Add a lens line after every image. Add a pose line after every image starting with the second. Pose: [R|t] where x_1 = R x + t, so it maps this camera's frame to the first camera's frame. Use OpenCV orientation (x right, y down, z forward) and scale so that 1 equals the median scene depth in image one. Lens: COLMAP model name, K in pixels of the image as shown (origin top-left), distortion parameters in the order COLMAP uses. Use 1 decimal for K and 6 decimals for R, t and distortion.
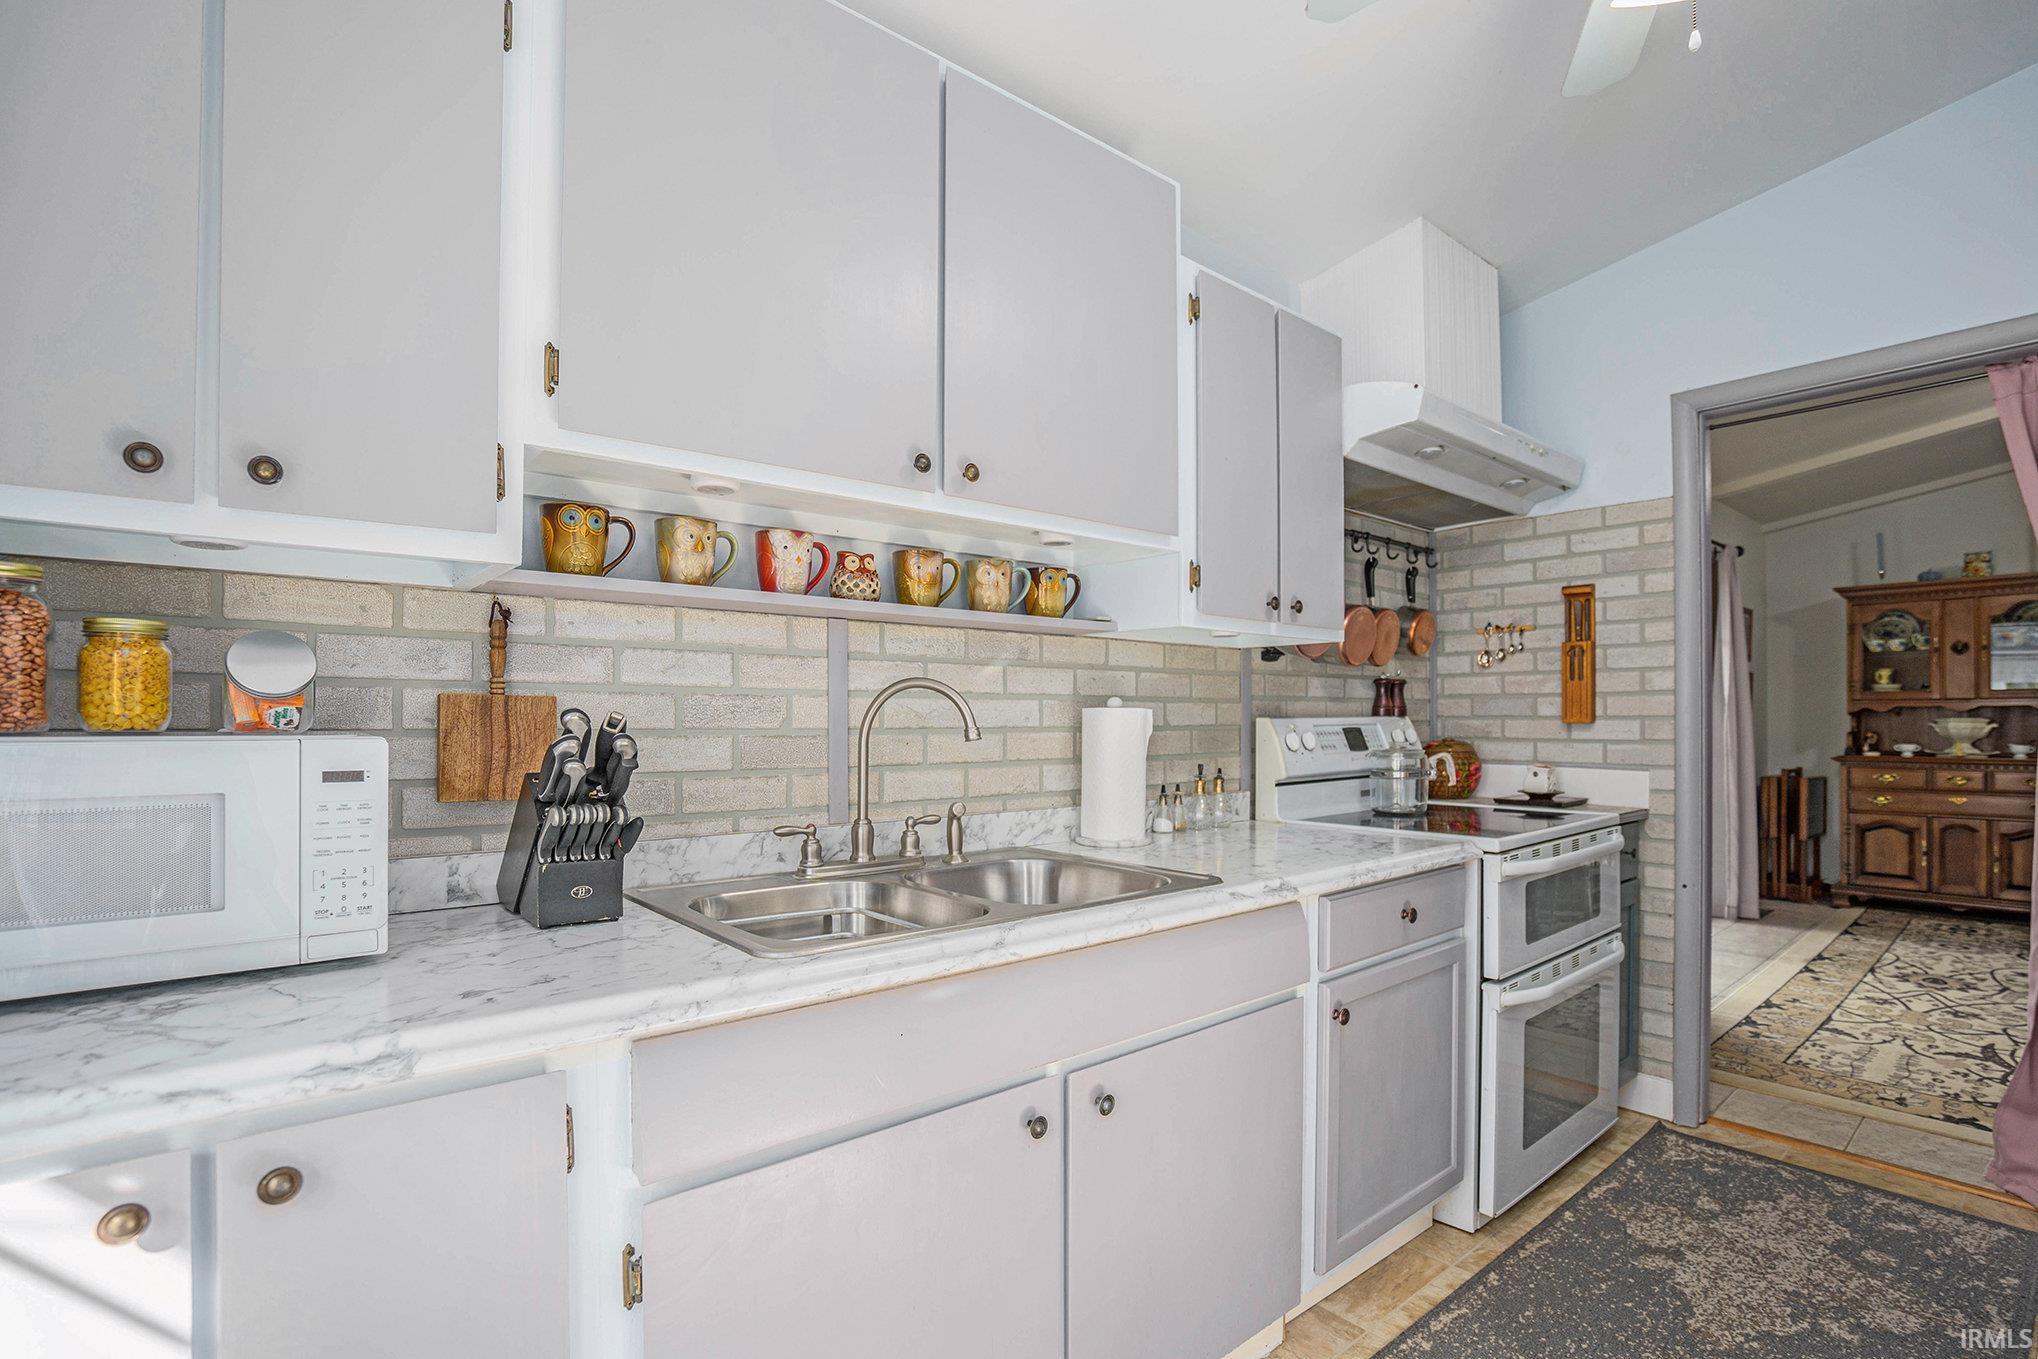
lens RADIAL K [[960.7, 0, 1034.0], [0, 960.7, 720.1], [0, 0, 1]] dist [-0.056384, 0.022558]
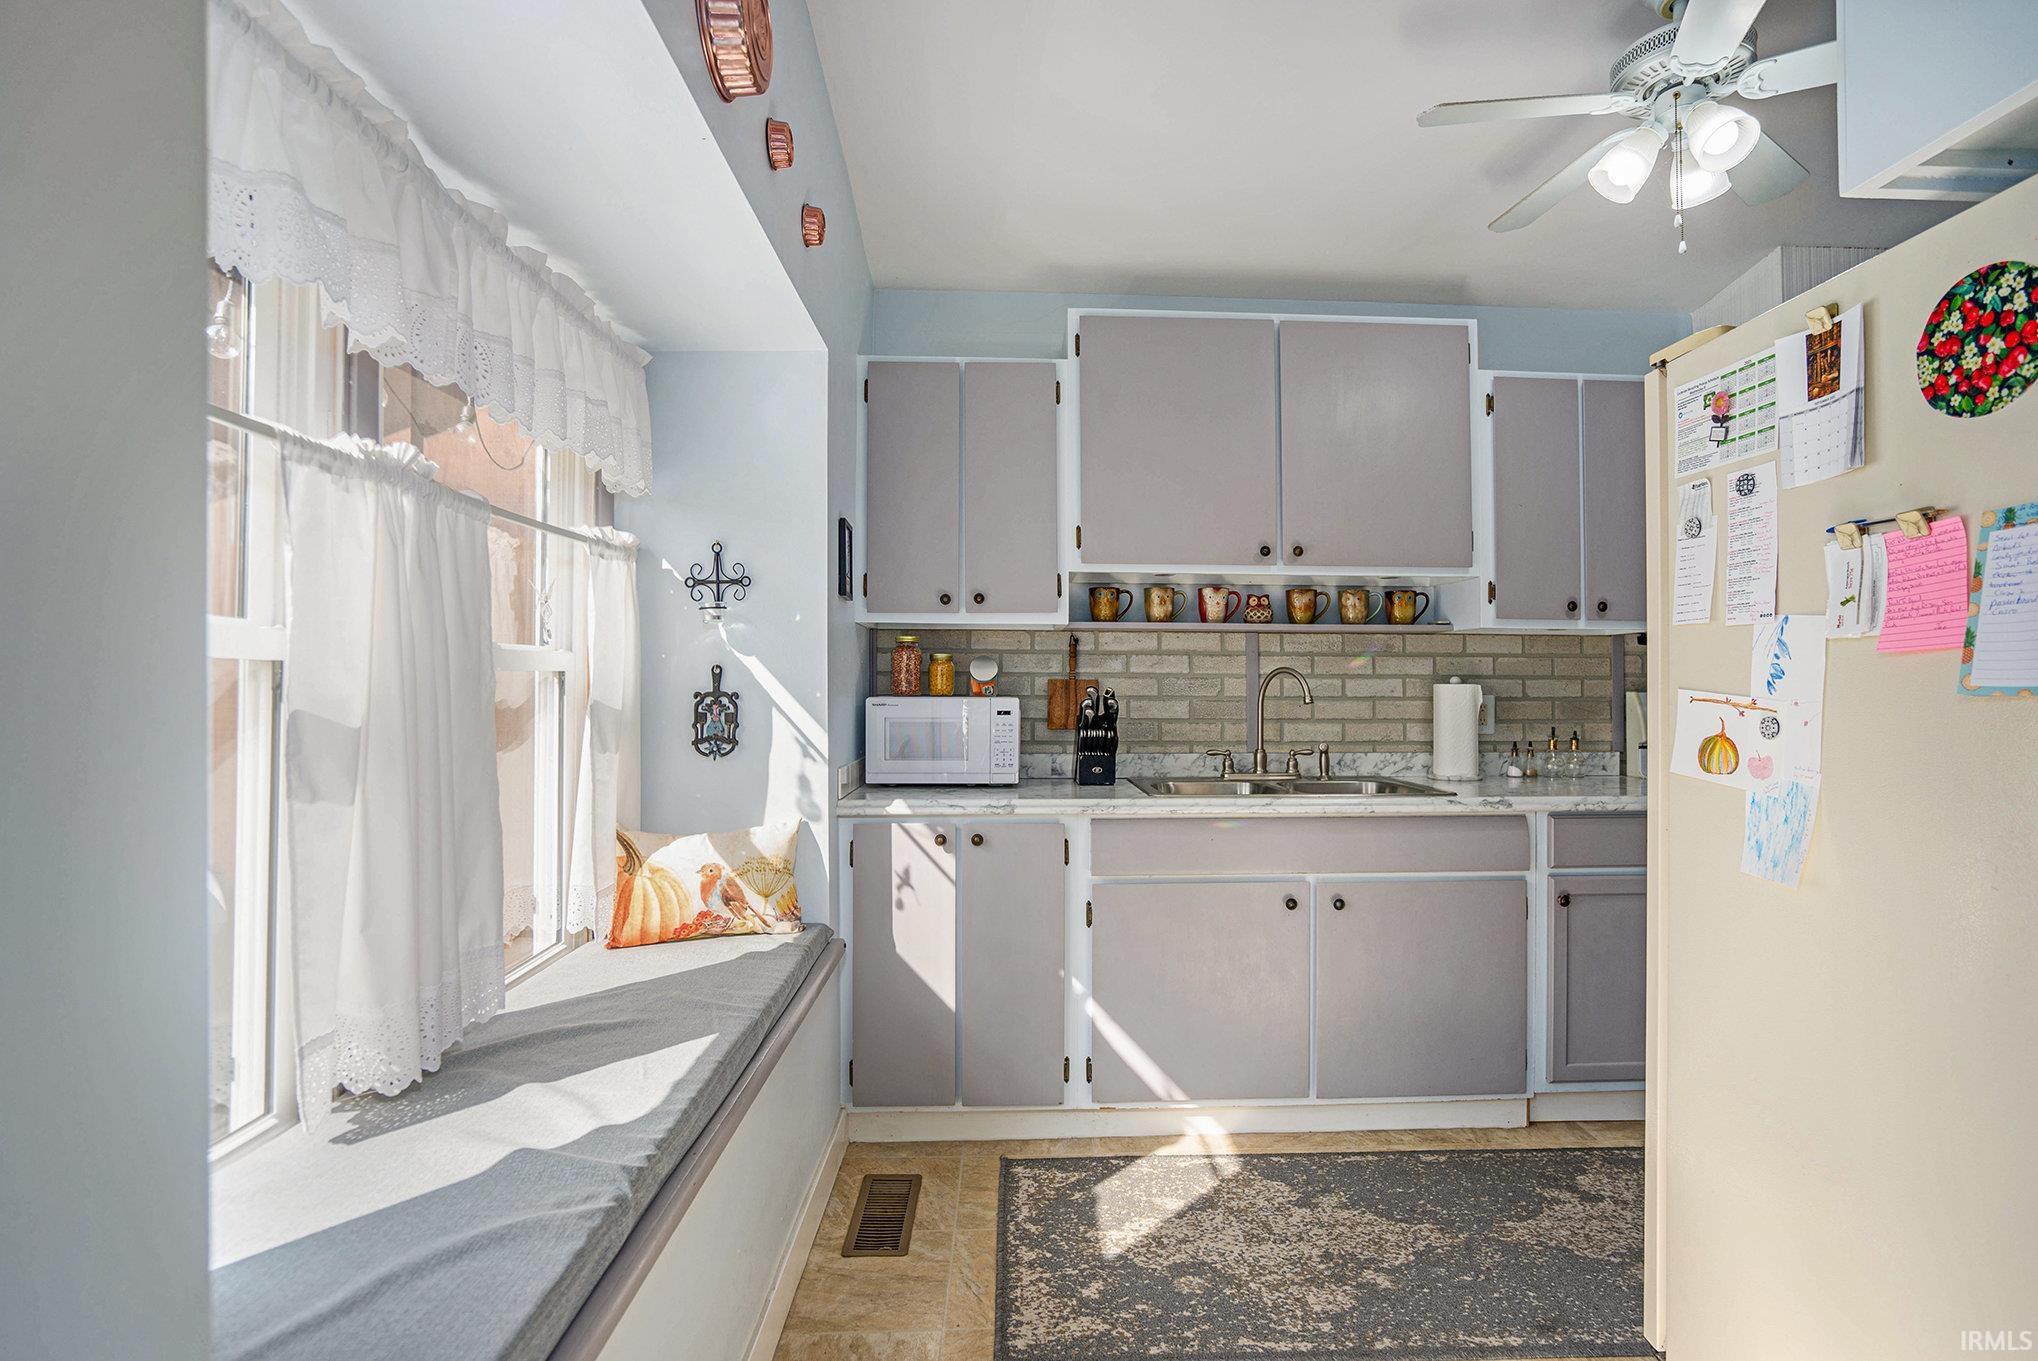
lens RADIAL K [[960.7, 0, 1034.0], [0, 960.7, 721.1], [0, 0, 1]] dist [-0.056384, 0.022558]
pose [[0.778377, 0.021625, -0.627425, 0.634088], [-0.002855, 0.999518, 0.030908, 0.000606], [0.627791, -0.022267, 0.778063, -0.646344]]
